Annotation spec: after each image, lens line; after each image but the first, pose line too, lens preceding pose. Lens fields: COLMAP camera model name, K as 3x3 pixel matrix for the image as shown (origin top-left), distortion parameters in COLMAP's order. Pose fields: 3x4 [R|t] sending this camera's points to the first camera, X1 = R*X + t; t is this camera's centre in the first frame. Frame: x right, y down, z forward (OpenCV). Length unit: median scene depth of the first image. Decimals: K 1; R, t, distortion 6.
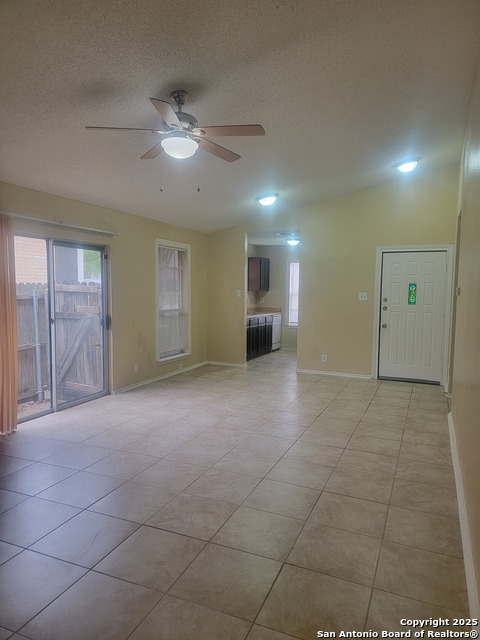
lens RADIAL K [[444.6, 0, 240.0], [0, 444.6, 320.0], [0, 0, 1]] dist [0.095188, -0.074728]
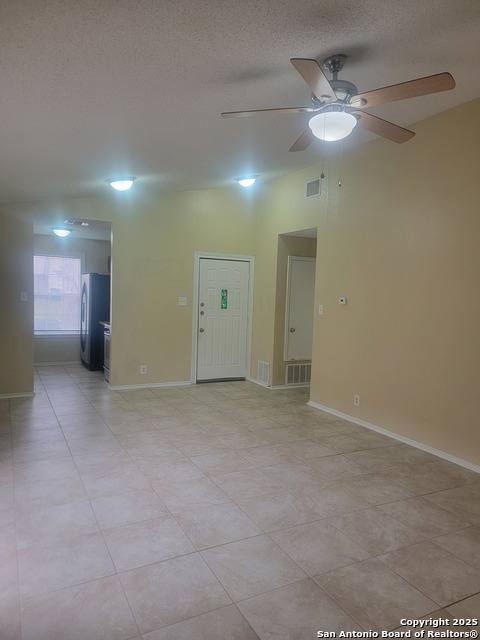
lens RADIAL K [[444.6, 0, 240.0], [0, 444.6, 320.0], [0, 0, 1]] dist [0.095188, -0.074728]
pose [[0.628514, -0.039366, 0.776802, -0.619325], [0.031950, 0.999182, 0.024784, -0.049812], [-0.777142, 0.009242, 0.629258, 0.457150]]
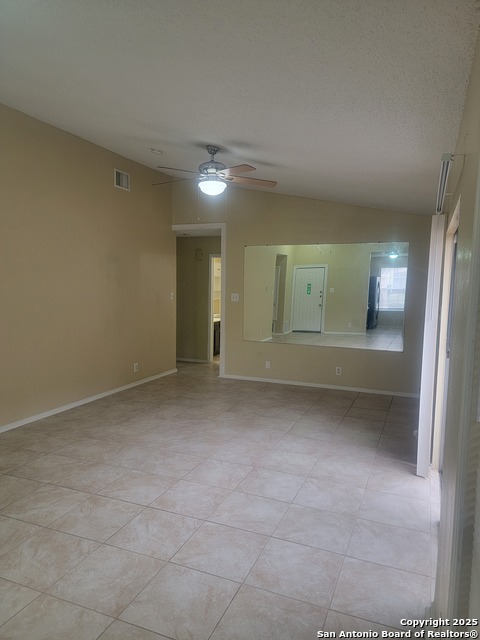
lens RADIAL K [[444.6, 0, 240.0], [0, 444.6, 320.0], [0, 0, 1]] dist [0.095188, -0.074728]
pose [[-0.999622, -0.024119, -0.013182, -0.147960], [-0.025972, 0.985823, 0.165769, -0.159903], [0.008997, 0.166049, -0.986077, 1.701901]]
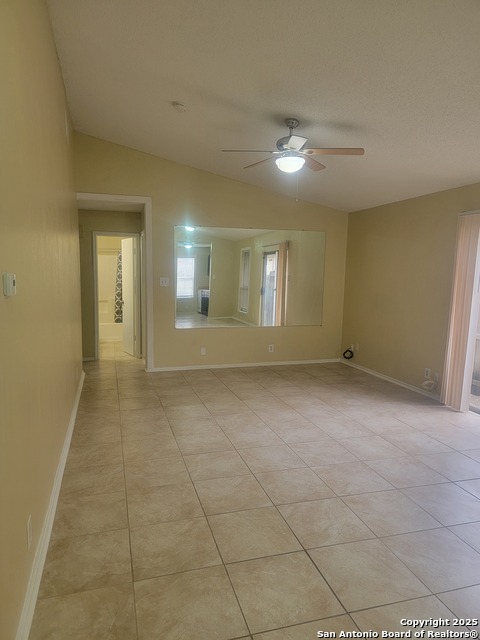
lens RADIAL K [[444.6, 0, 240.0], [0, 444.6, 320.0], [0, 0, 1]] dist [0.095188, -0.074728]
pose [[-0.769305, 0.047281, -0.637130, 0.572344], [-0.073490, 0.984089, 0.161765, -0.107420], [0.634641, 0.171270, -0.753589, 1.394858]]
